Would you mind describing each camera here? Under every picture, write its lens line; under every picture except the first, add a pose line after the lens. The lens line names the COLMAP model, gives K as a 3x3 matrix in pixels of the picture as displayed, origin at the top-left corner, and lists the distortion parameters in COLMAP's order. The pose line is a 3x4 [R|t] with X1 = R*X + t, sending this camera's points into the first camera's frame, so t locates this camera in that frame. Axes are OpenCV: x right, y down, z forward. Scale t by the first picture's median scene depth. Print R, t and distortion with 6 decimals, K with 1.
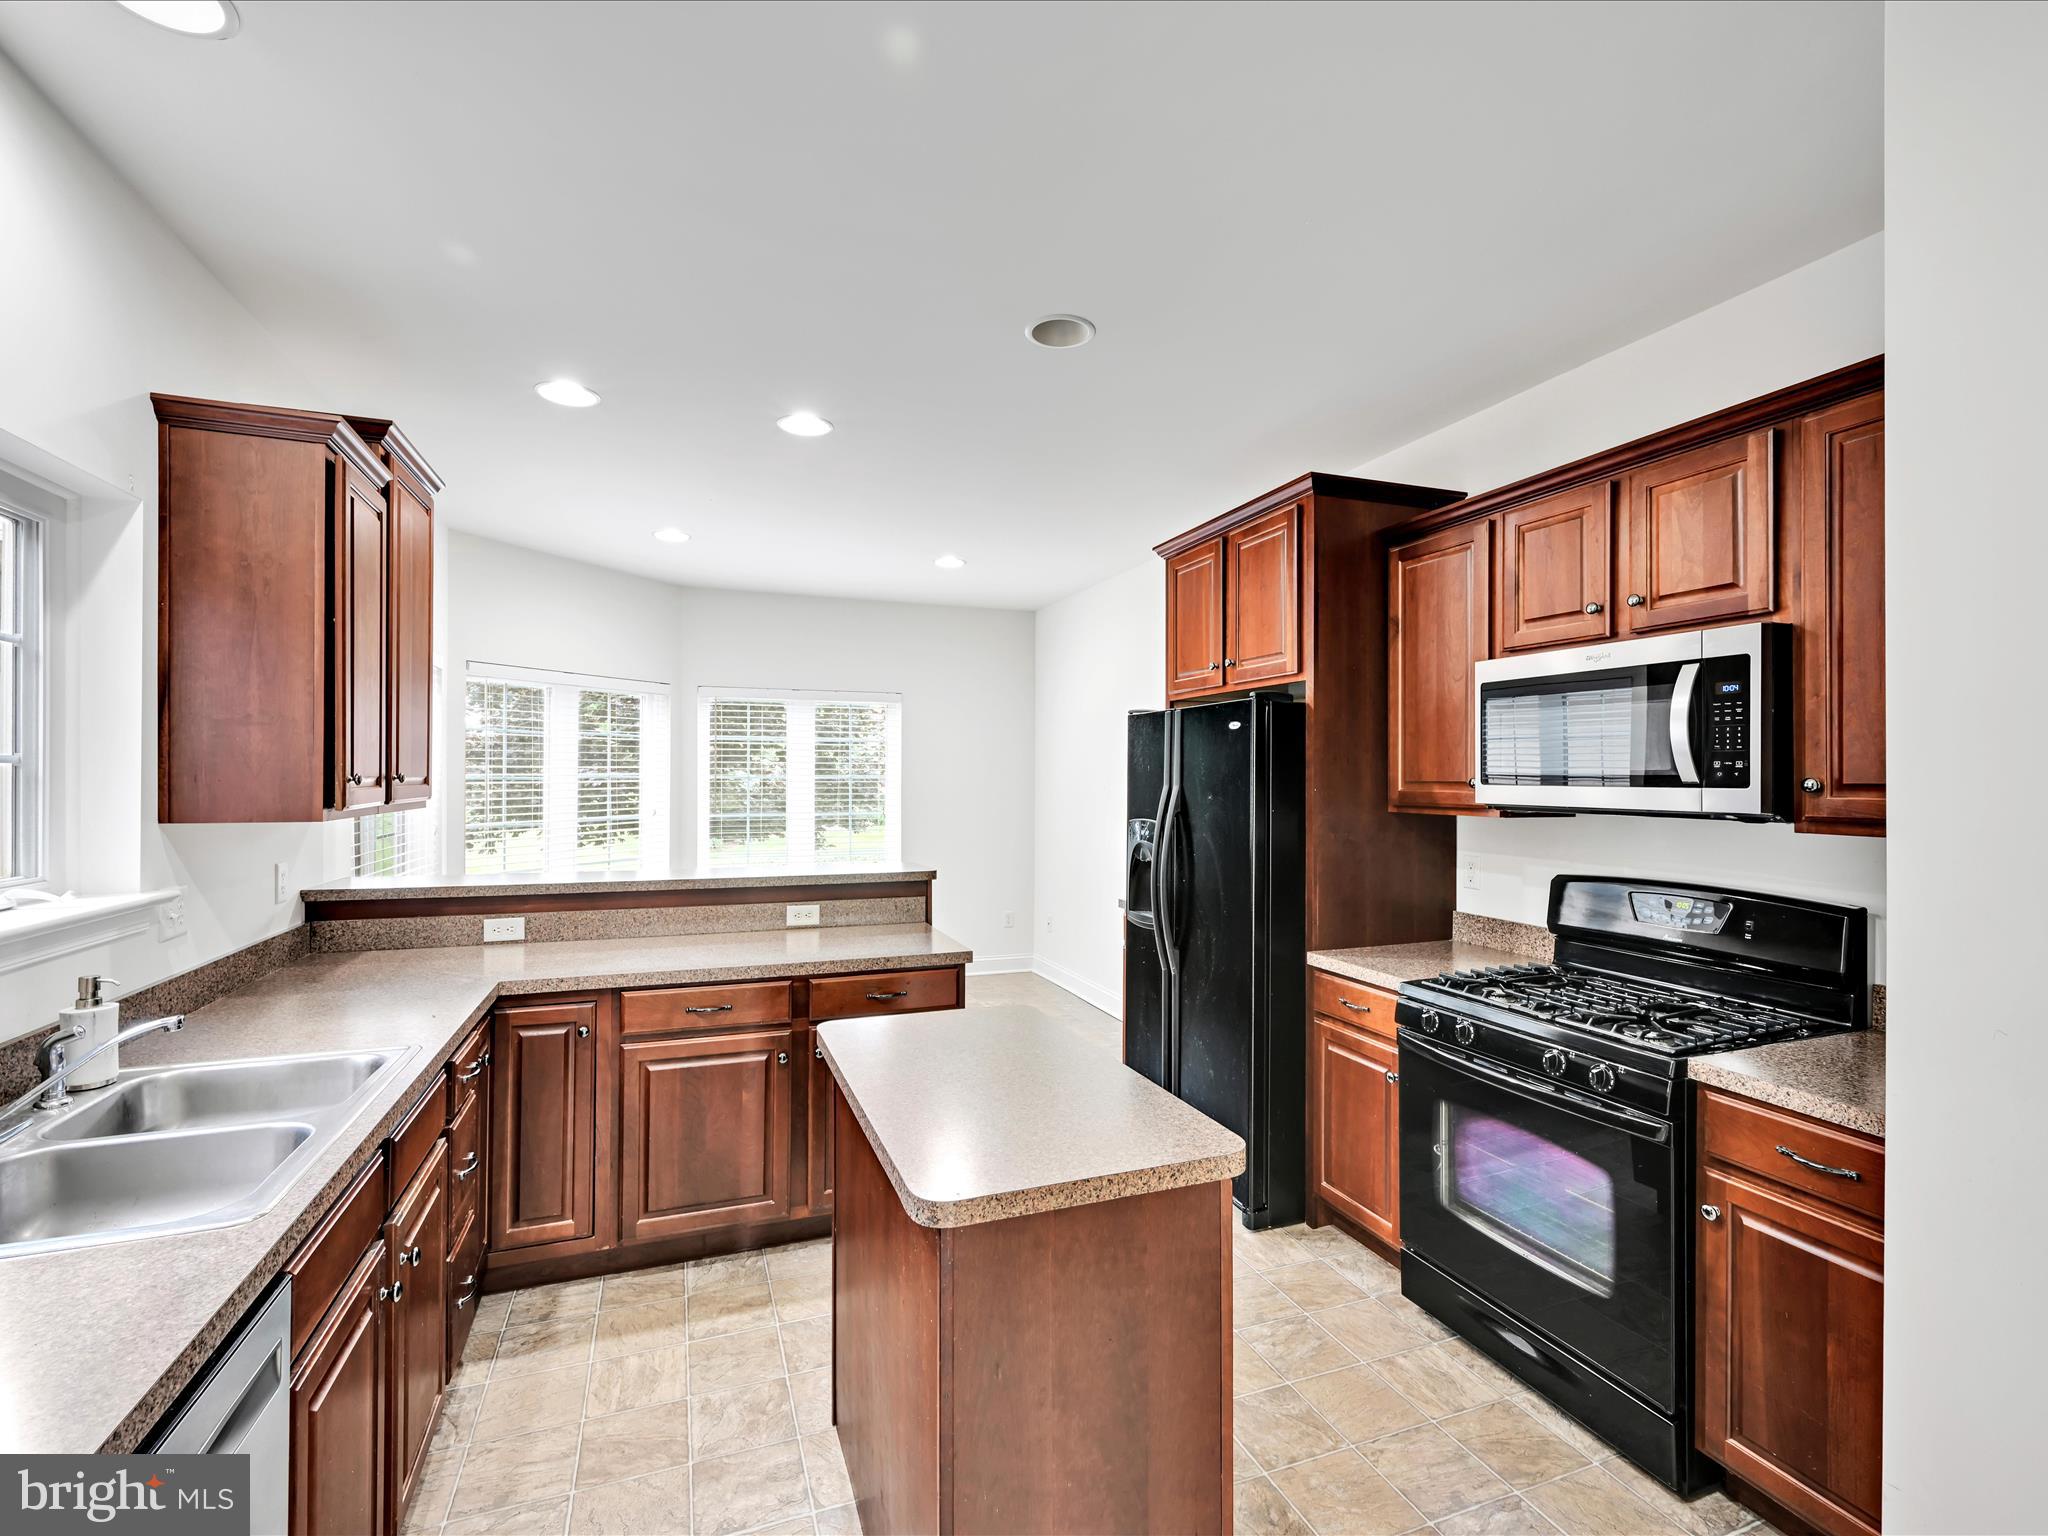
lens RADIAL K [[926.1, 0, 1022.9], [0, 926.1, 769.4], [0, 0, 1]] dist [-0.001542, -0.000506]
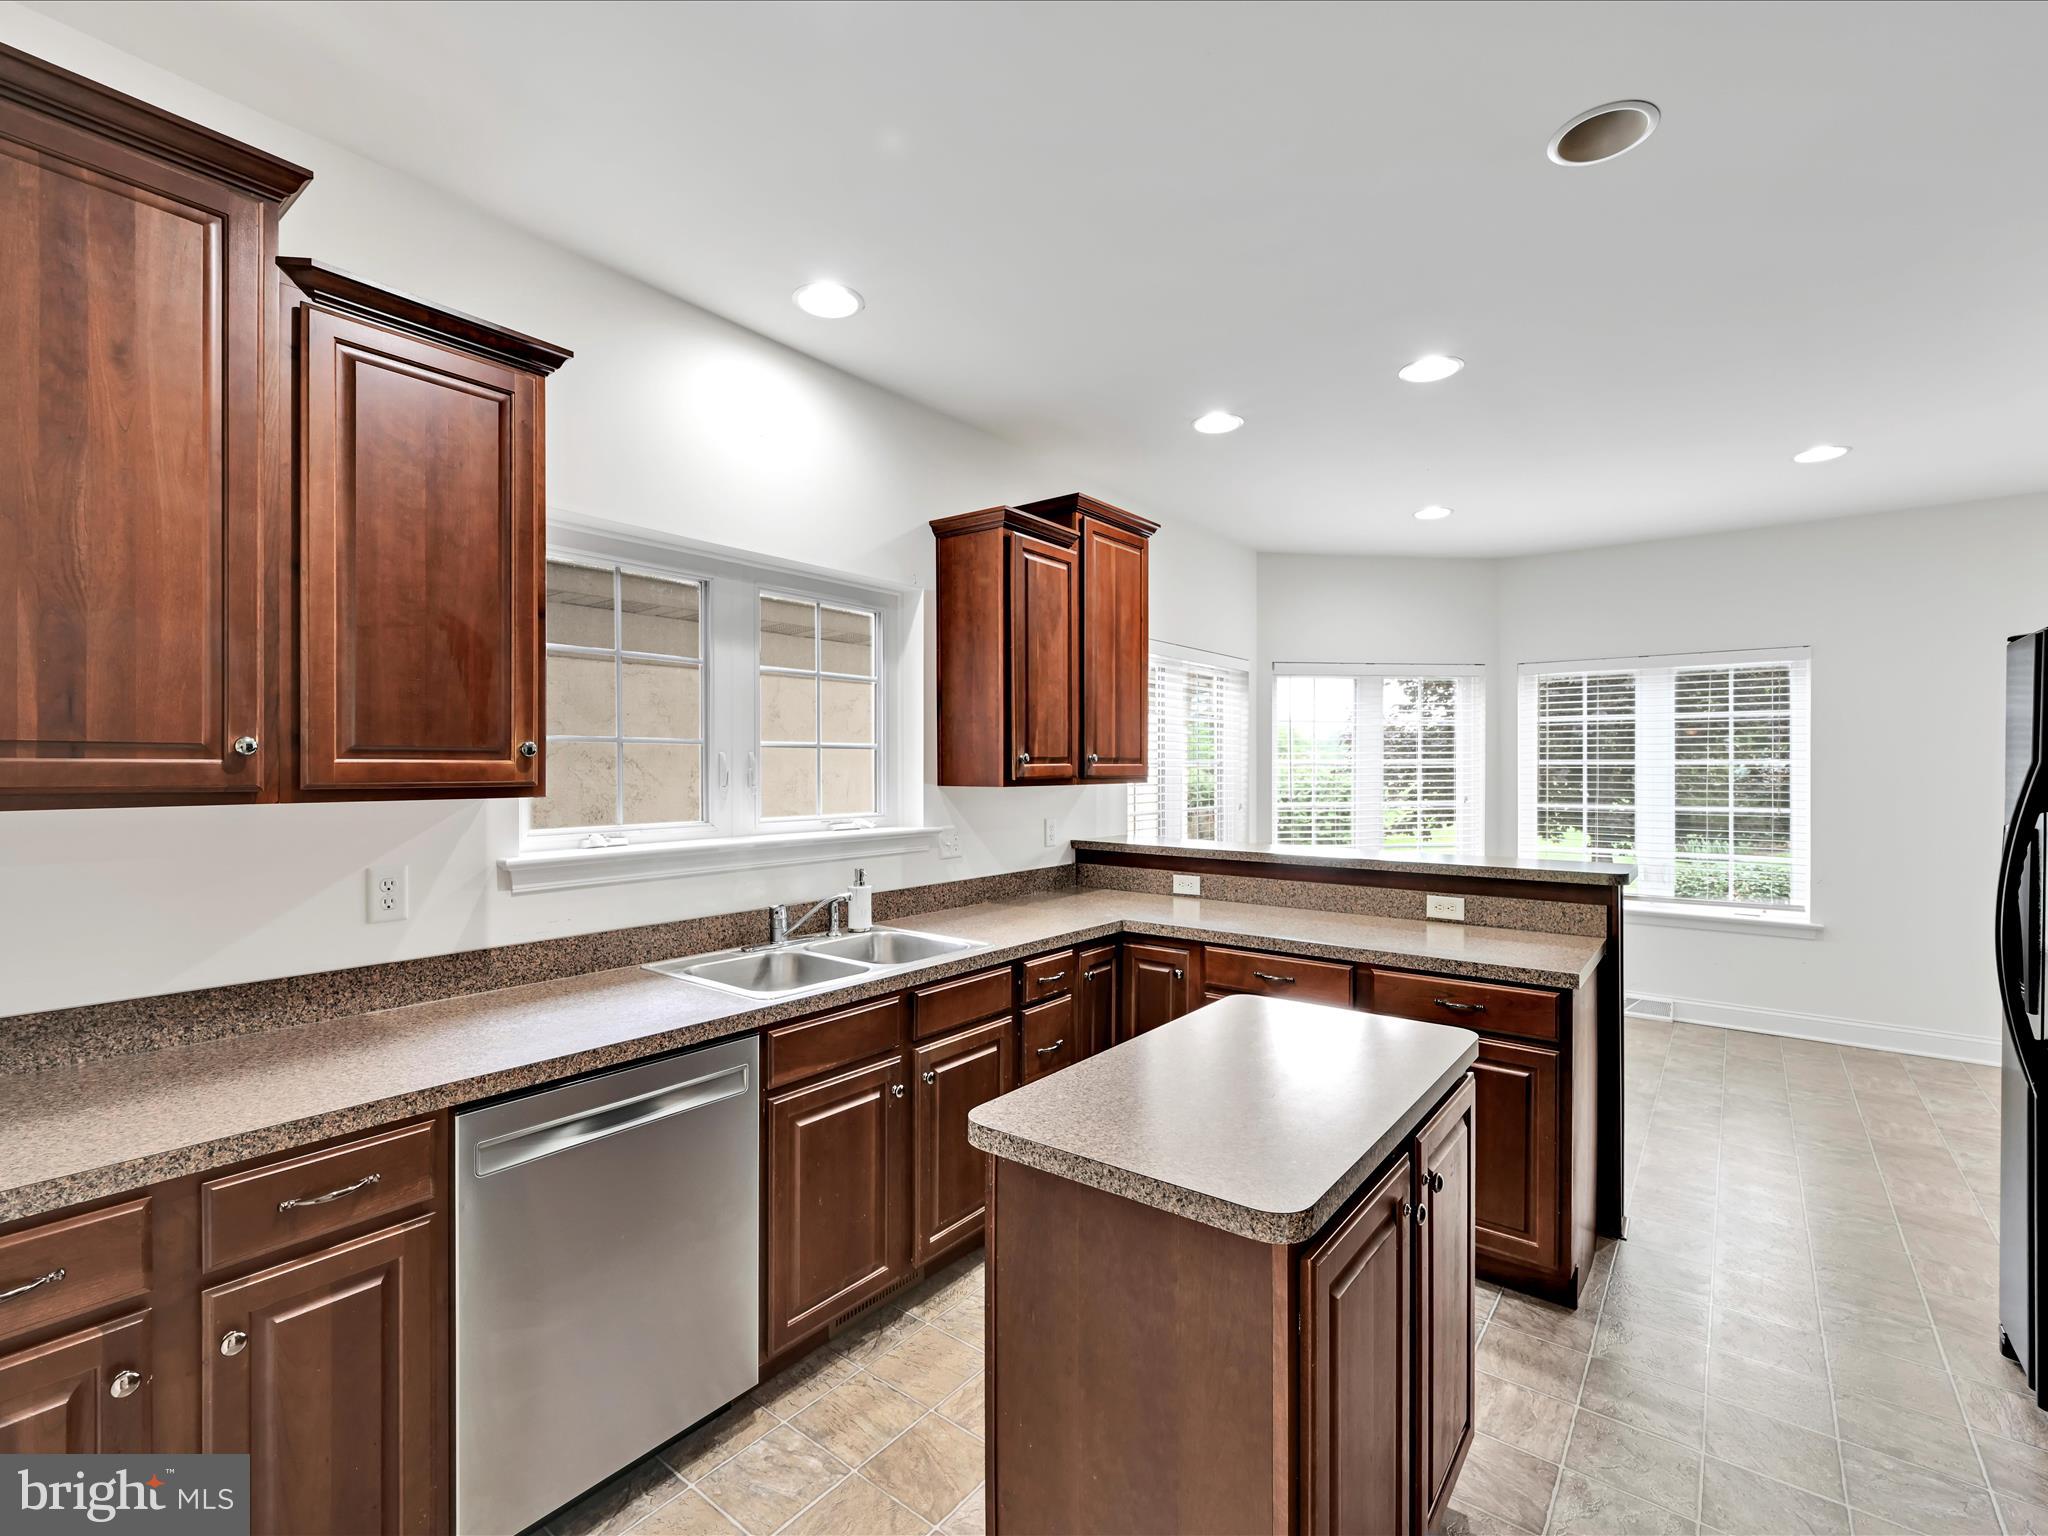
lens RADIAL K [[926.1, 0, 1022.9], [0, 926.1, 769.4], [0, 0, 1]] dist [-0.001542, -0.000506]
pose [[0.517611, -0.001770, -0.855614, 0.370345], [0.007455, 0.999969, 0.002442, 0.018772], [0.855583, -0.007642, 0.517609, 0.201136]]
